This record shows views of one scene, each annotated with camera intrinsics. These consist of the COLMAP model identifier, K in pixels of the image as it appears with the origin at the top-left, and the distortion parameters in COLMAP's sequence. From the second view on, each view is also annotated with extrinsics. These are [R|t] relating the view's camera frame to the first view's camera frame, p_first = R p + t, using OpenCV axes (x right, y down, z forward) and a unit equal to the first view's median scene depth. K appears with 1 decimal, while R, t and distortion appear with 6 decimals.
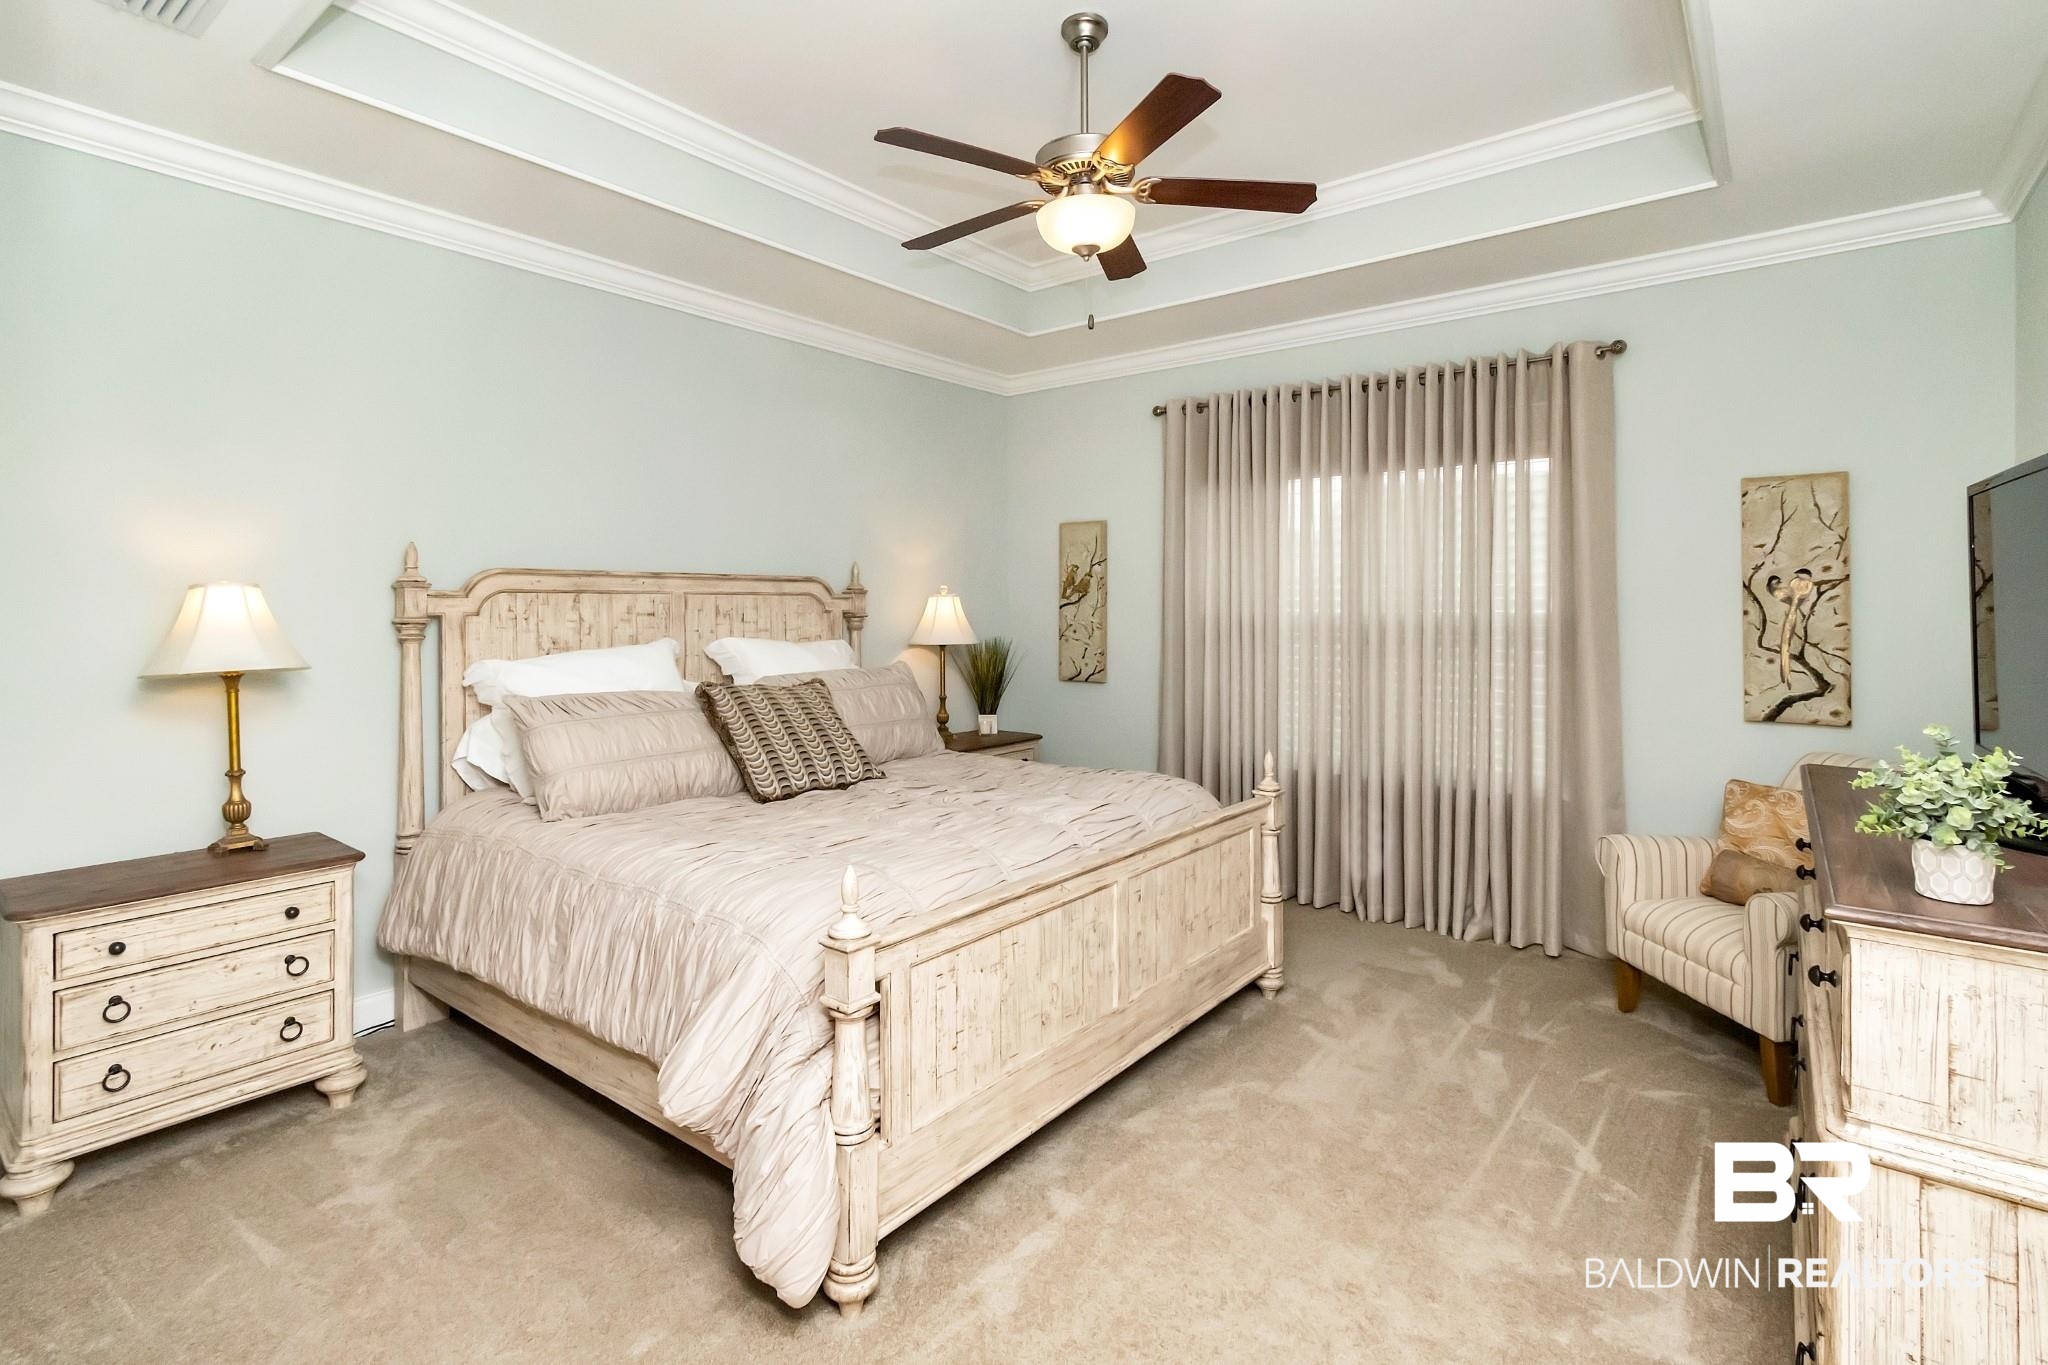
lens RADIAL K [[991.4, 0, 989.0], [0, 991.4, 611.2], [0, 0, 1]] dist [0.003286, 0.000614]
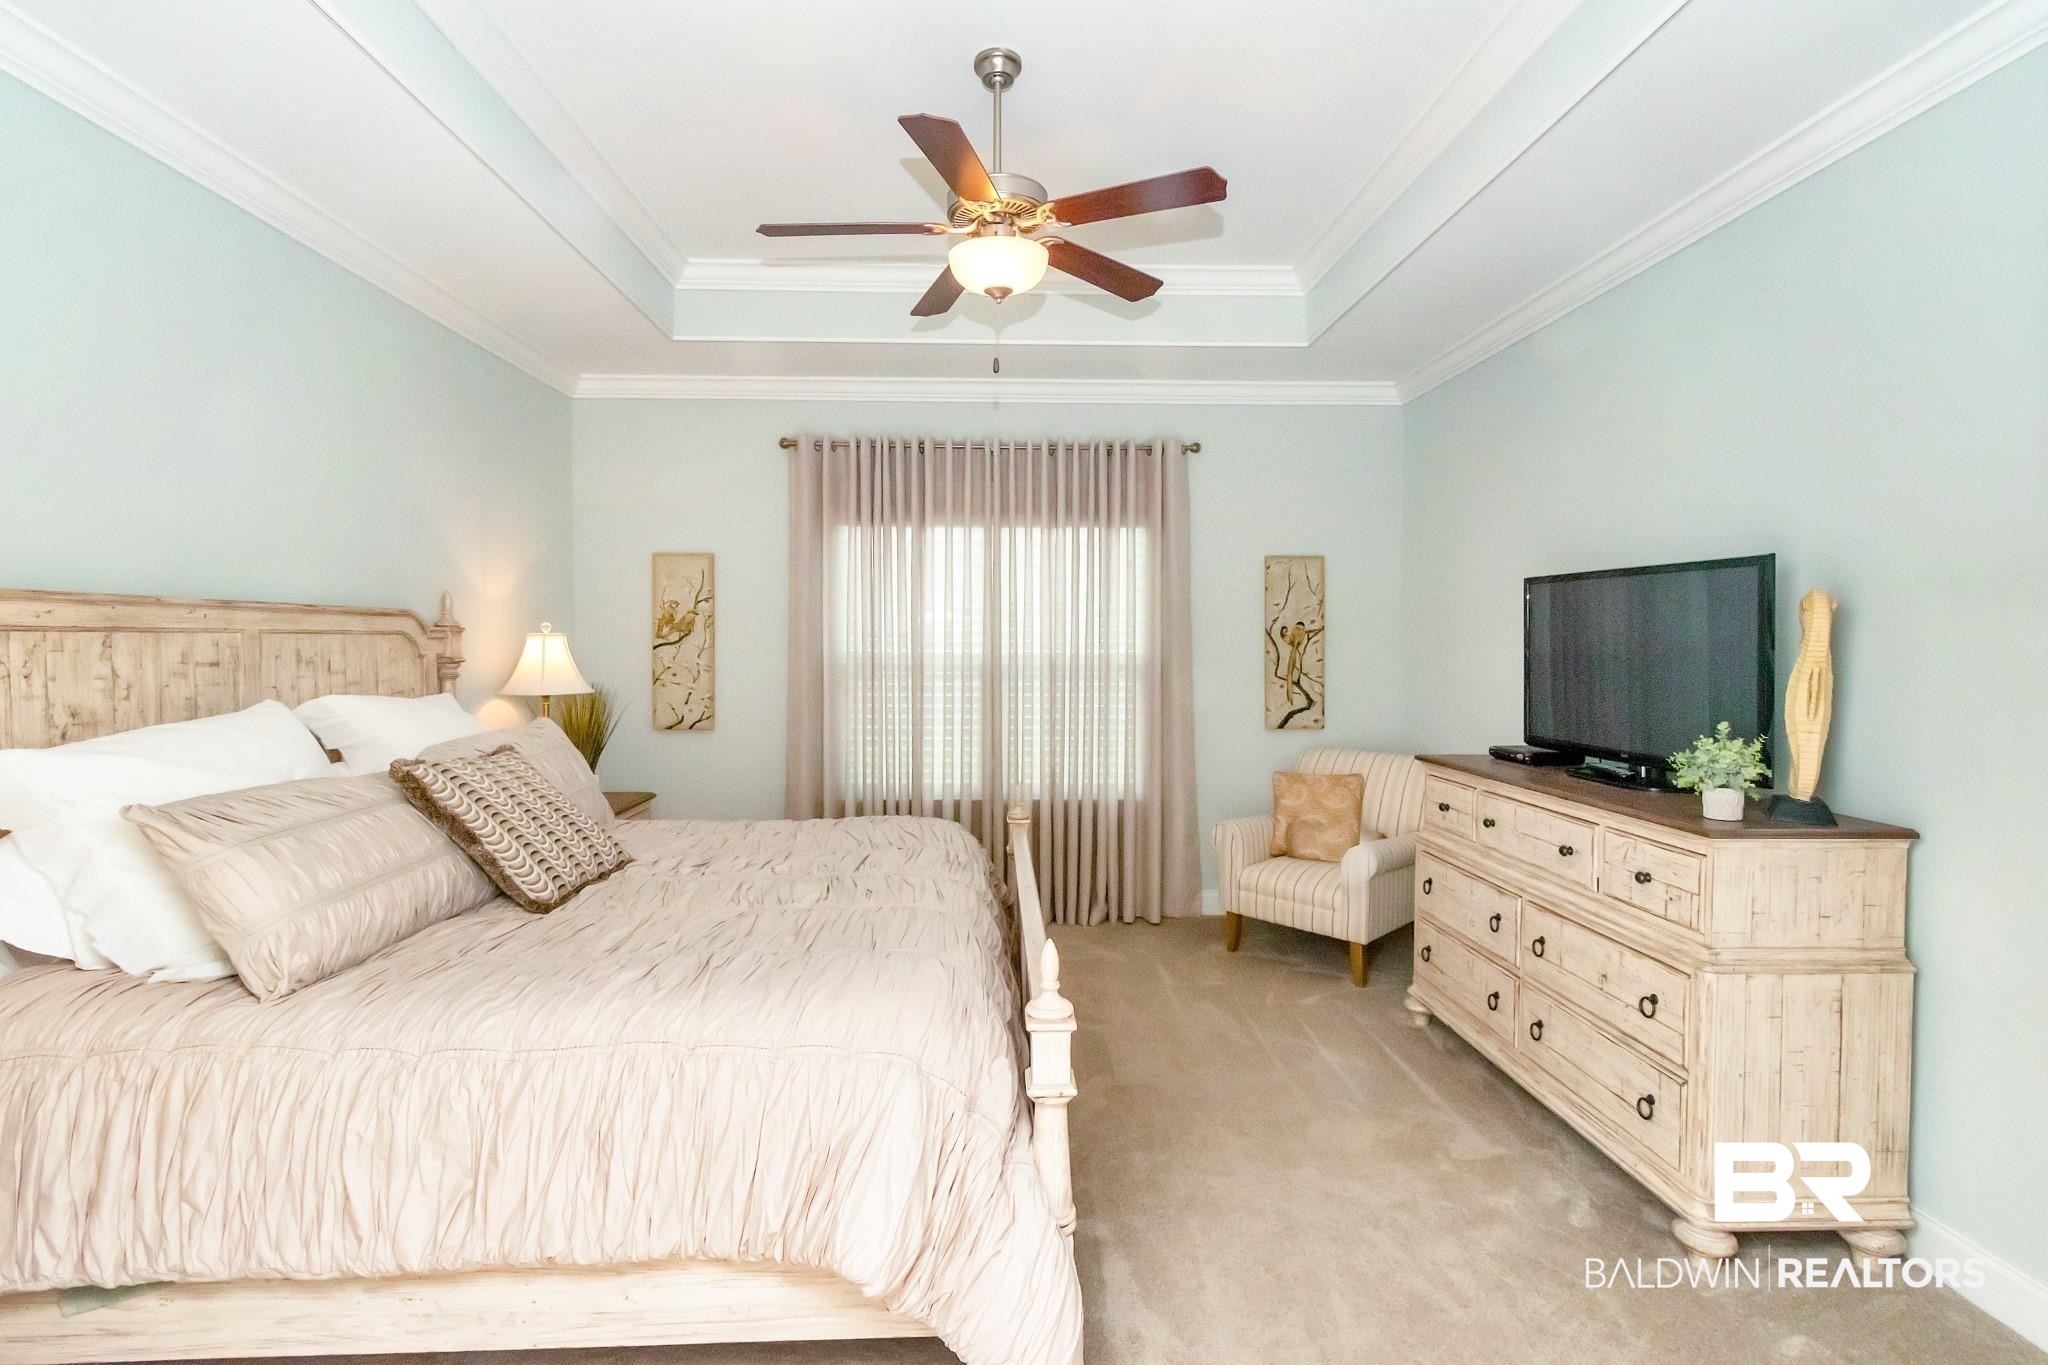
lens RADIAL K [[991.4, 0, 1026.0], [0, 991.4, 668.0], [0, 0, 1]] dist [0.003286, 0.000614]
pose [[0.752718, -0.016949, 0.658125, -0.381988], [0.001868, 0.999720, 0.023609, -0.009104], [-0.658340, -0.016542, 0.752539, 0.161674]]
